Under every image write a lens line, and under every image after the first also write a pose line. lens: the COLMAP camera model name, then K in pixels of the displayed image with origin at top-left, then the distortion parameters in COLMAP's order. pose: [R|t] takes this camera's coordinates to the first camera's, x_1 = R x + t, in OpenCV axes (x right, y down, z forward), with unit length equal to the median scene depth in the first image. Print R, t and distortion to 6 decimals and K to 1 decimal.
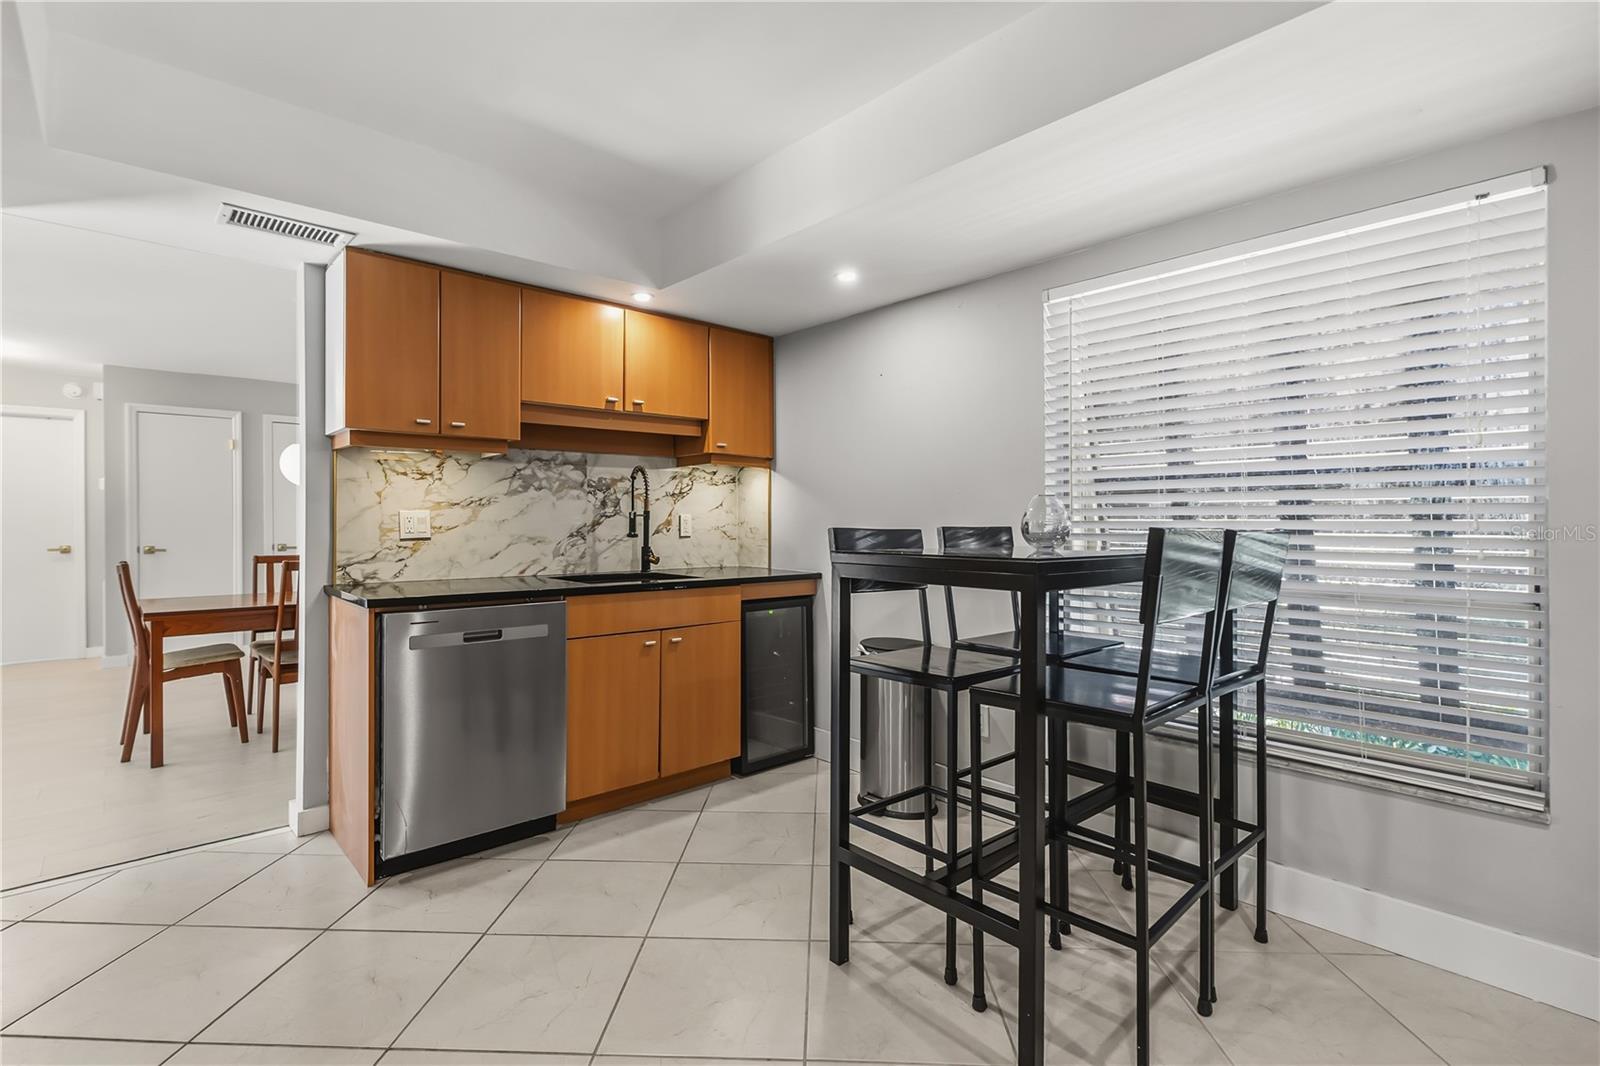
lens RADIAL K [[725.2, 0, 800.2], [0, 725.2, 525.5], [0, 0, 1]] dist [-0.017236, -0.000331]
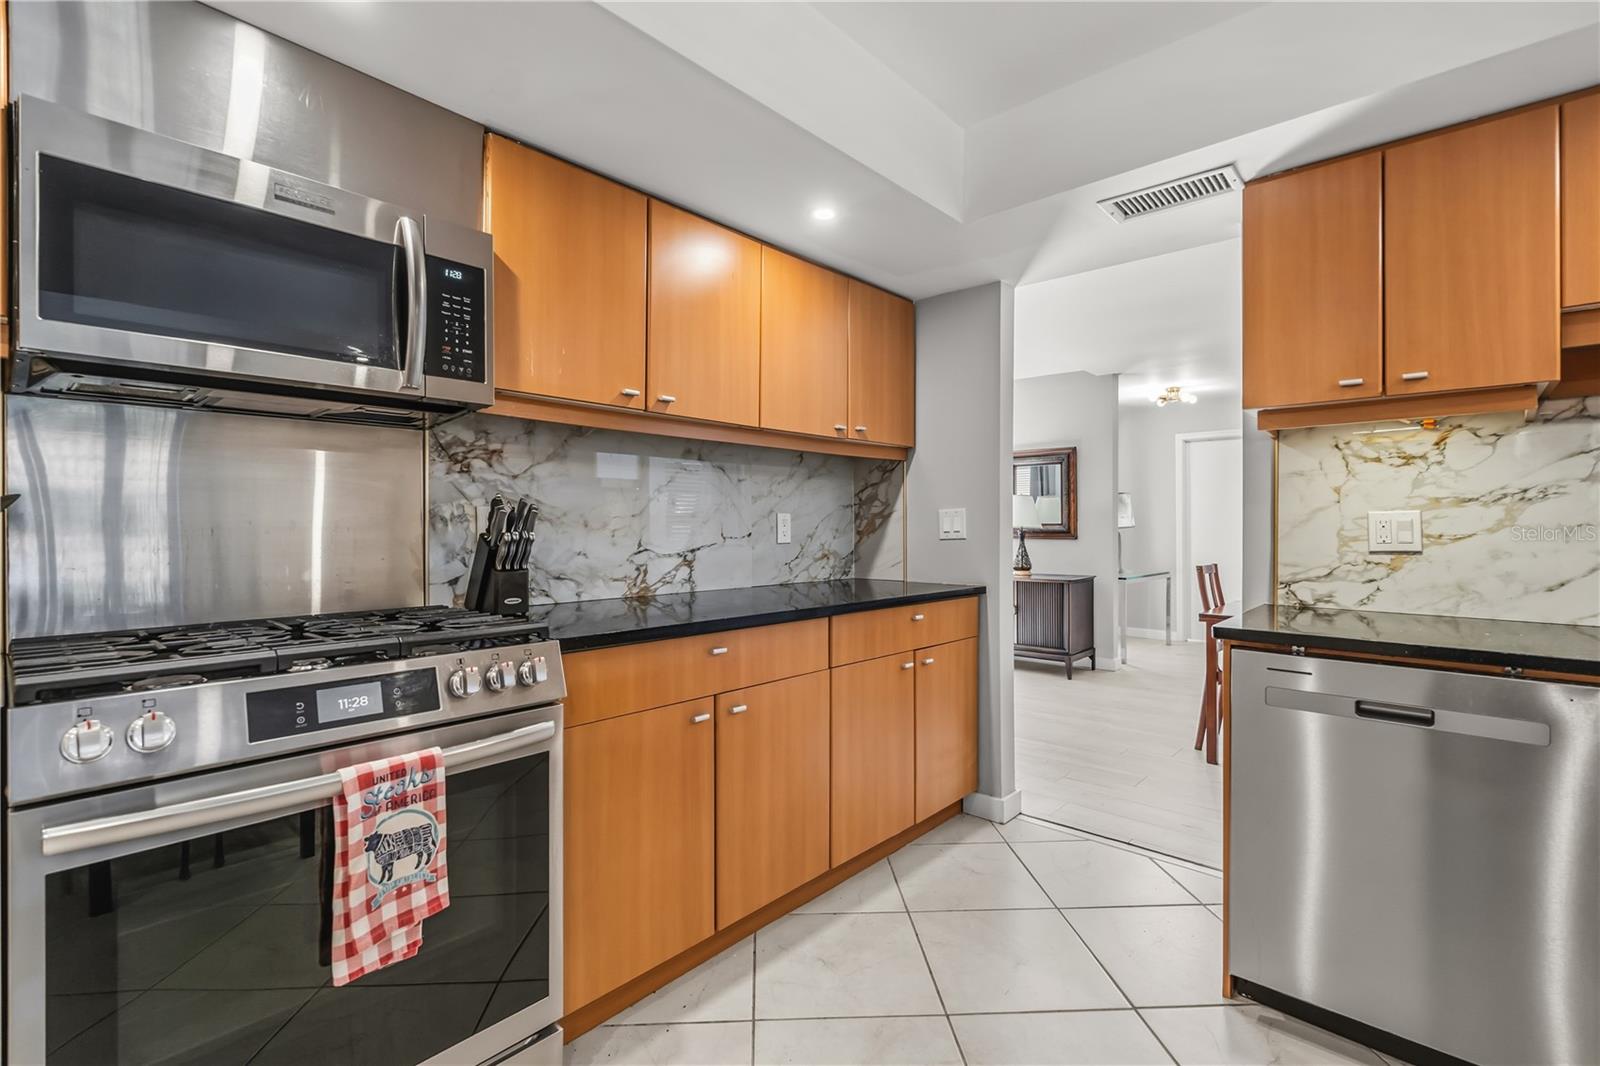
lens RADIAL K [[725.2, 0, 799.8], [0, 725.2, 523.4], [0, 0, 1]] dist [-0.017236, -0.000331]
pose [[0.083095, -0.001683, -0.996540, 0.106332], [-0.008374, 0.999962, -0.002387, -0.002565], [0.996506, 0.008544, 0.083078, 0.376886]]
